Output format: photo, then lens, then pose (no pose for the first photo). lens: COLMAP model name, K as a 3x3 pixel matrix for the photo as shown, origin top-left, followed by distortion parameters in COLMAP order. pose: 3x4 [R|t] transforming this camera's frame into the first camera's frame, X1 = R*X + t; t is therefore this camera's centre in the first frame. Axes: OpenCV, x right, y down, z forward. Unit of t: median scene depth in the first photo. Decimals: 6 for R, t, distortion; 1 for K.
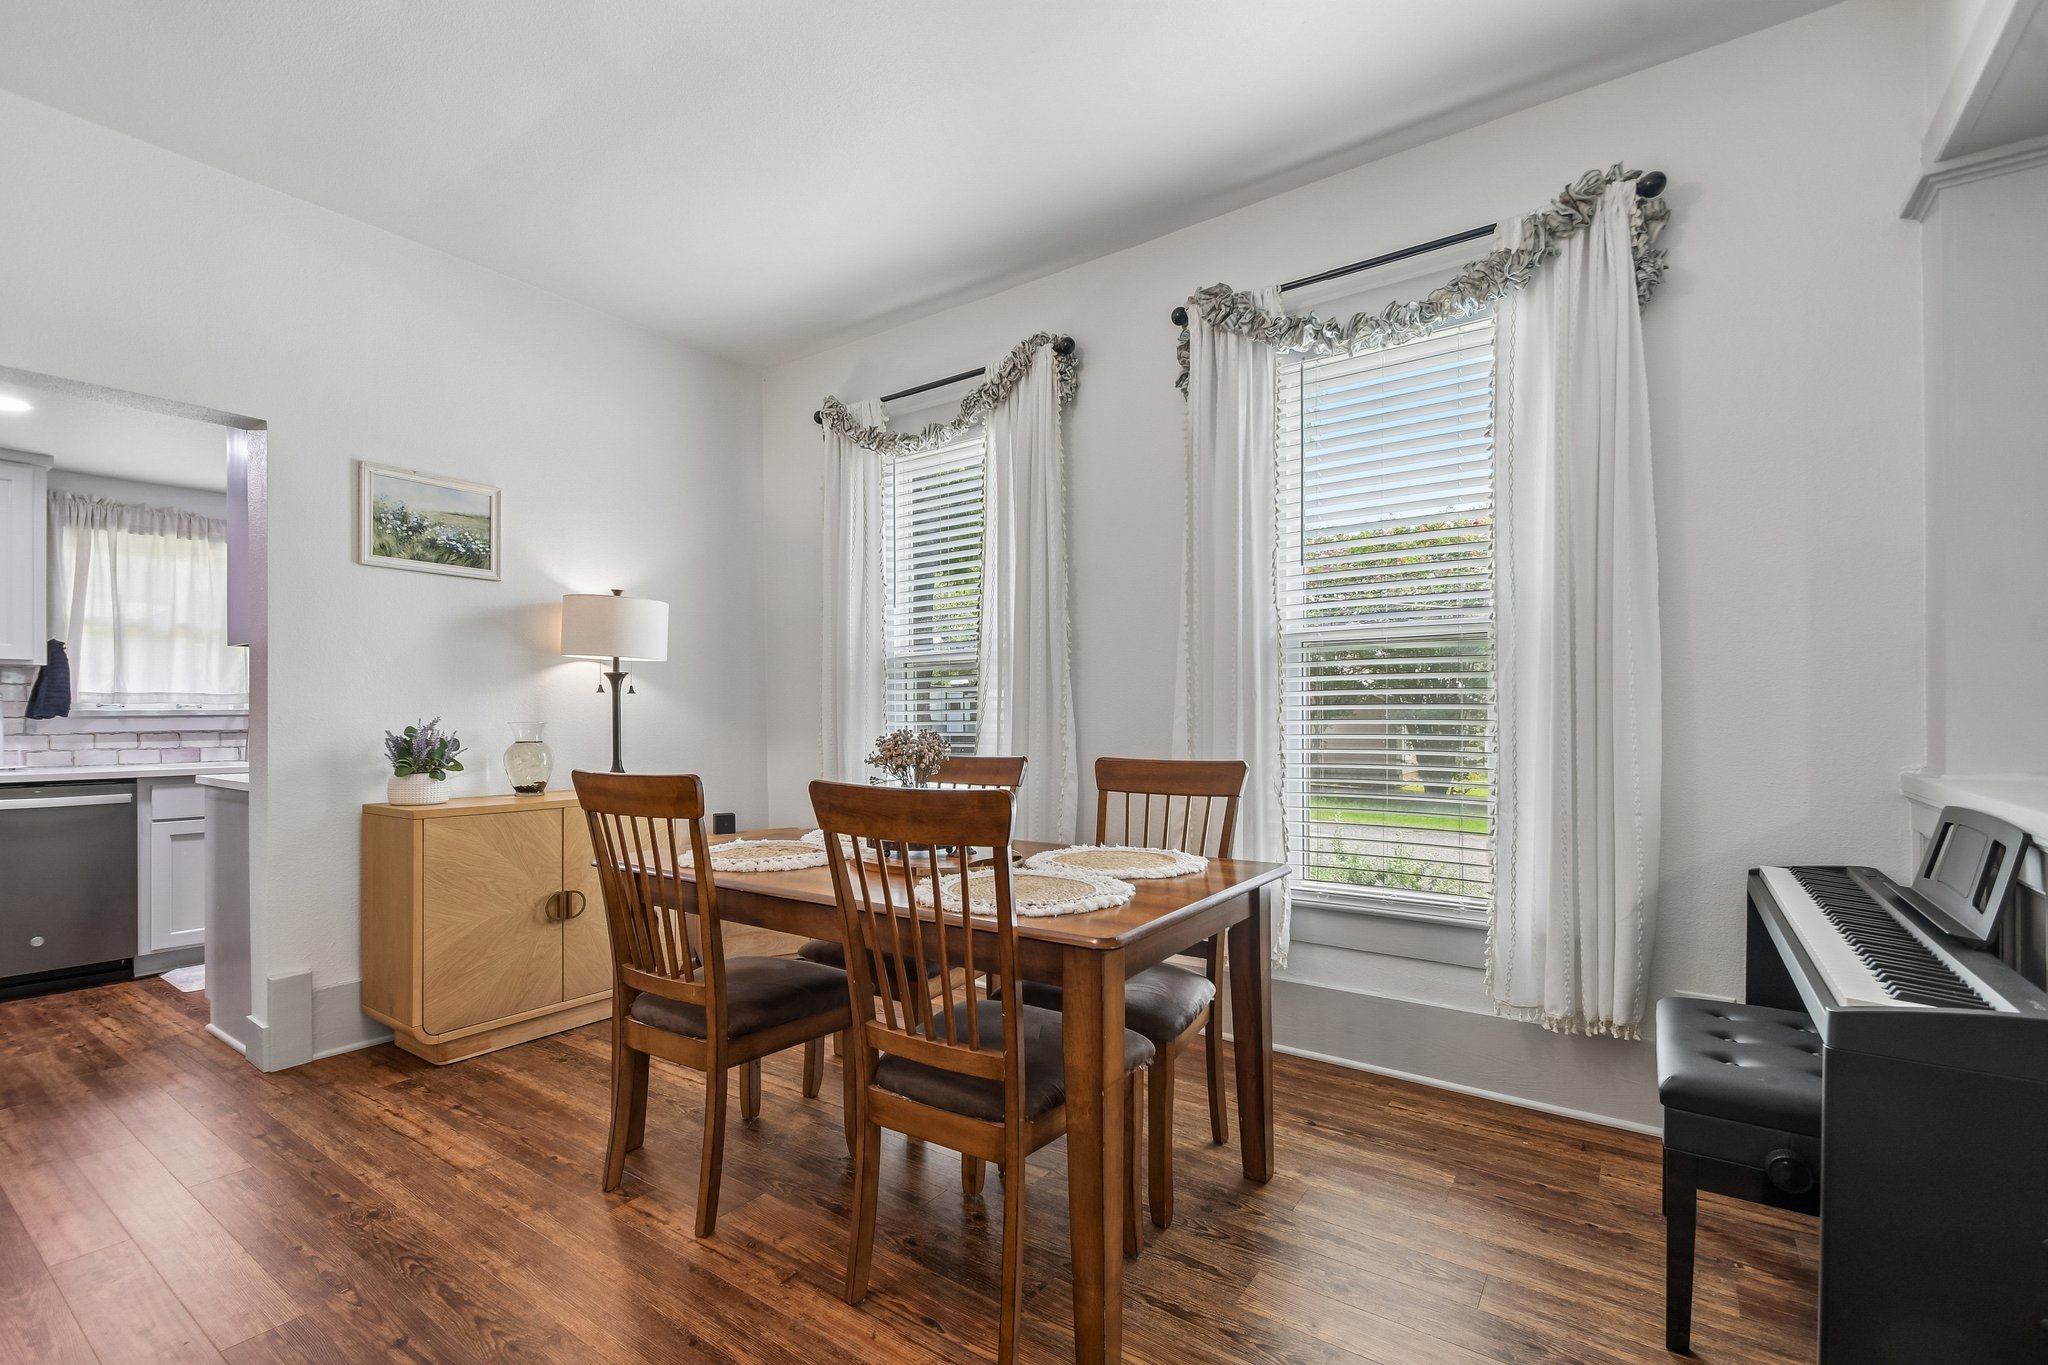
lens RADIAL K [[895.0, 0, 1028.8], [0, 895.0, 720.1], [0, 0, 1]] dist [0.001371, -0.005663]
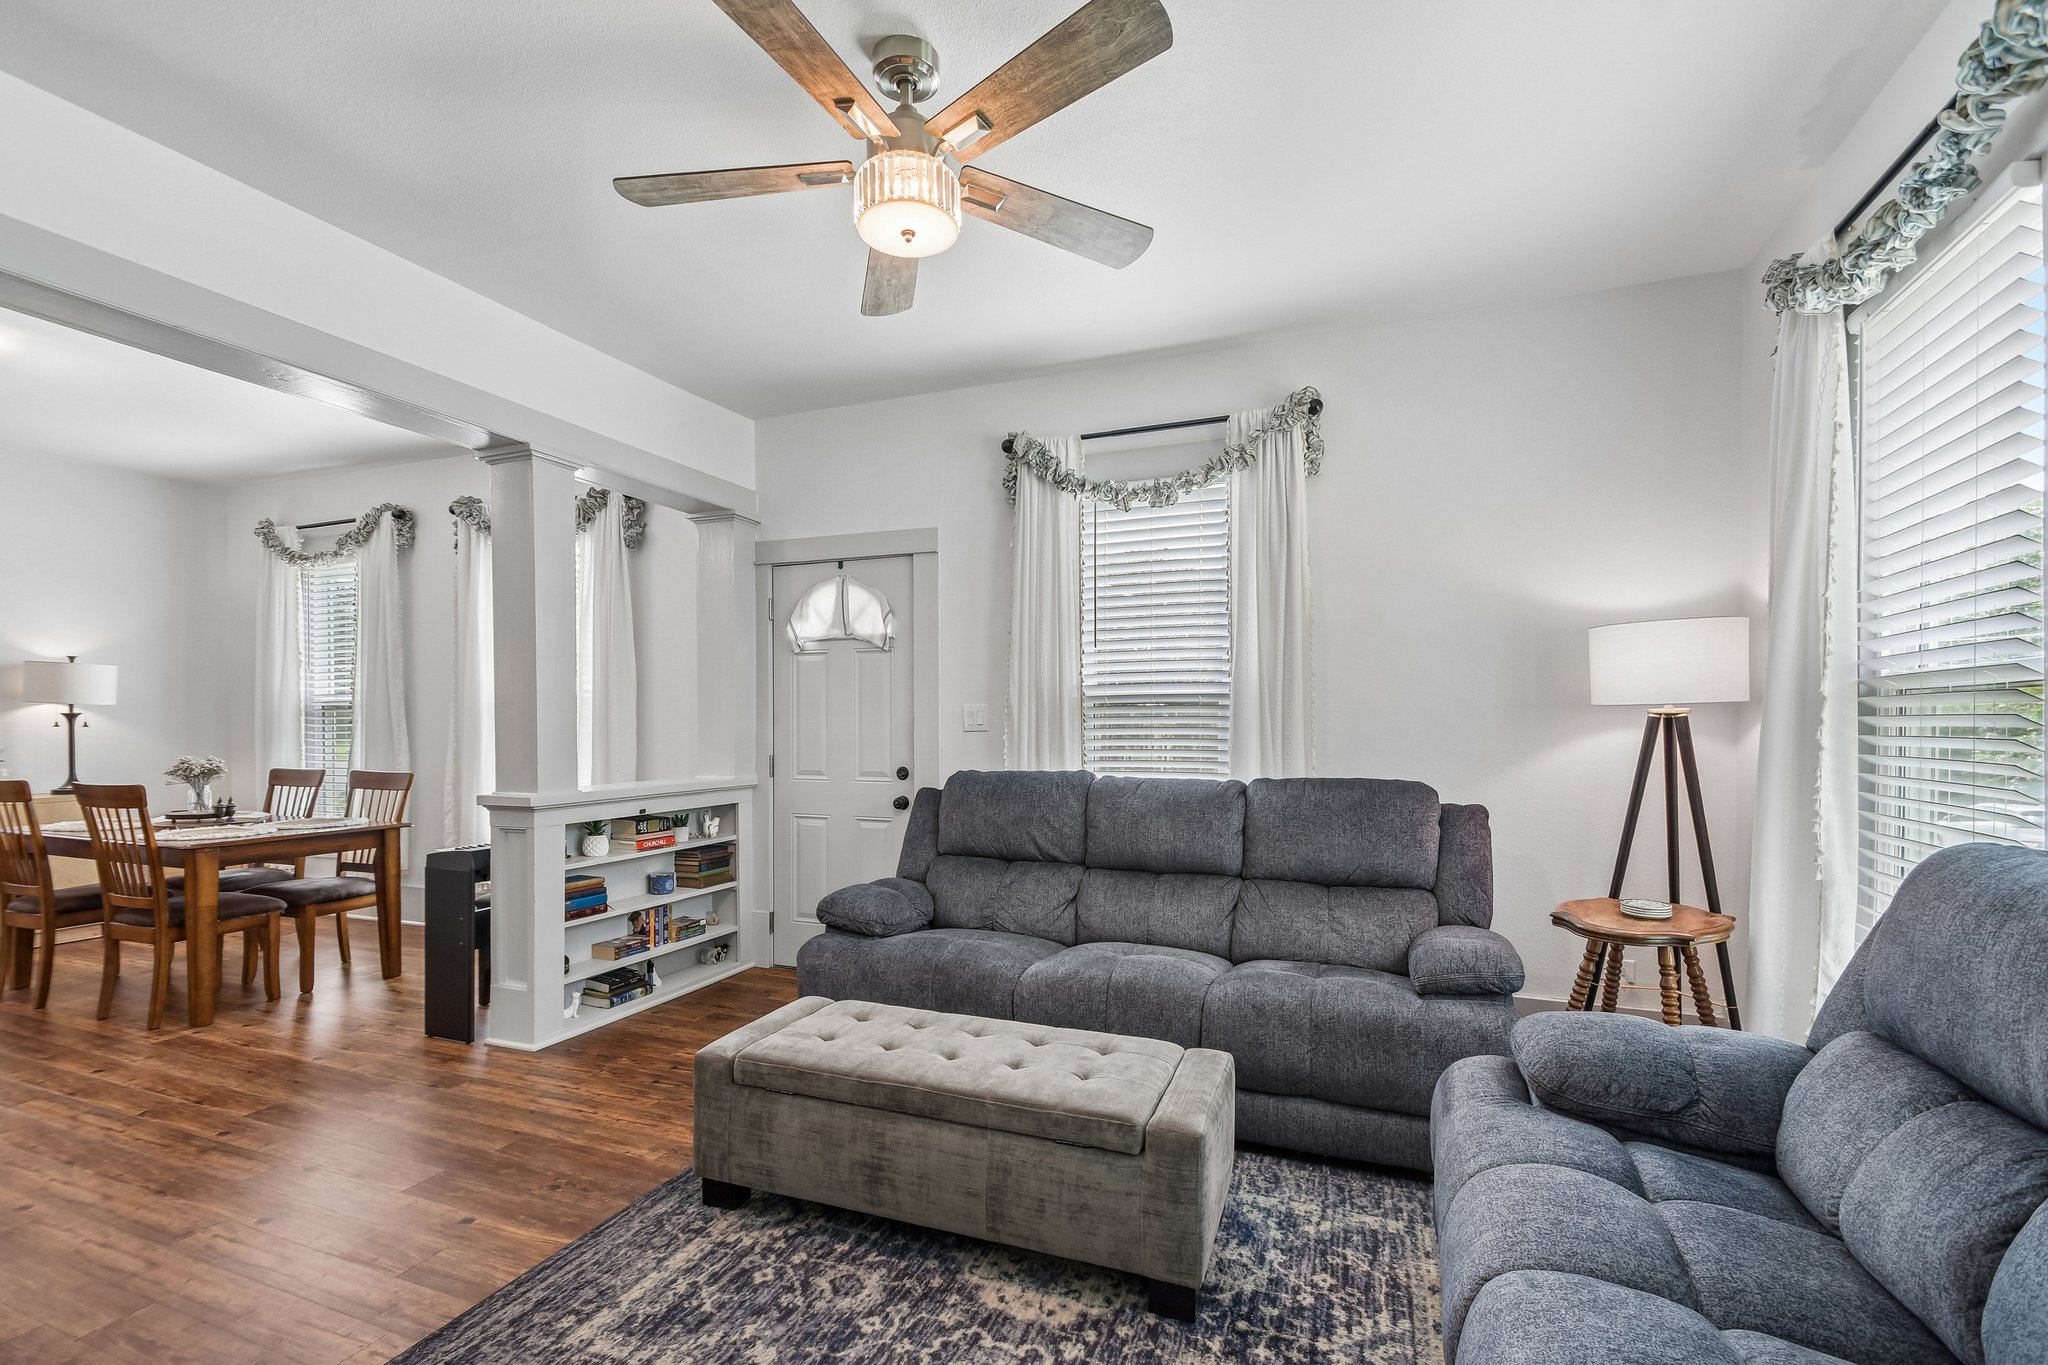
lens RADIAL K [[902.6, 0, 1026.5], [0, 902.6, 729.0], [0, 0, 1]] dist [0.014565, -0.012347]
pose [[0.972347, 0.003413, 0.233515, 0.749912], [-0.004099, 0.999989, 0.002451, -0.039142], [-0.233504, -0.003340, 0.972350, -0.841227]]
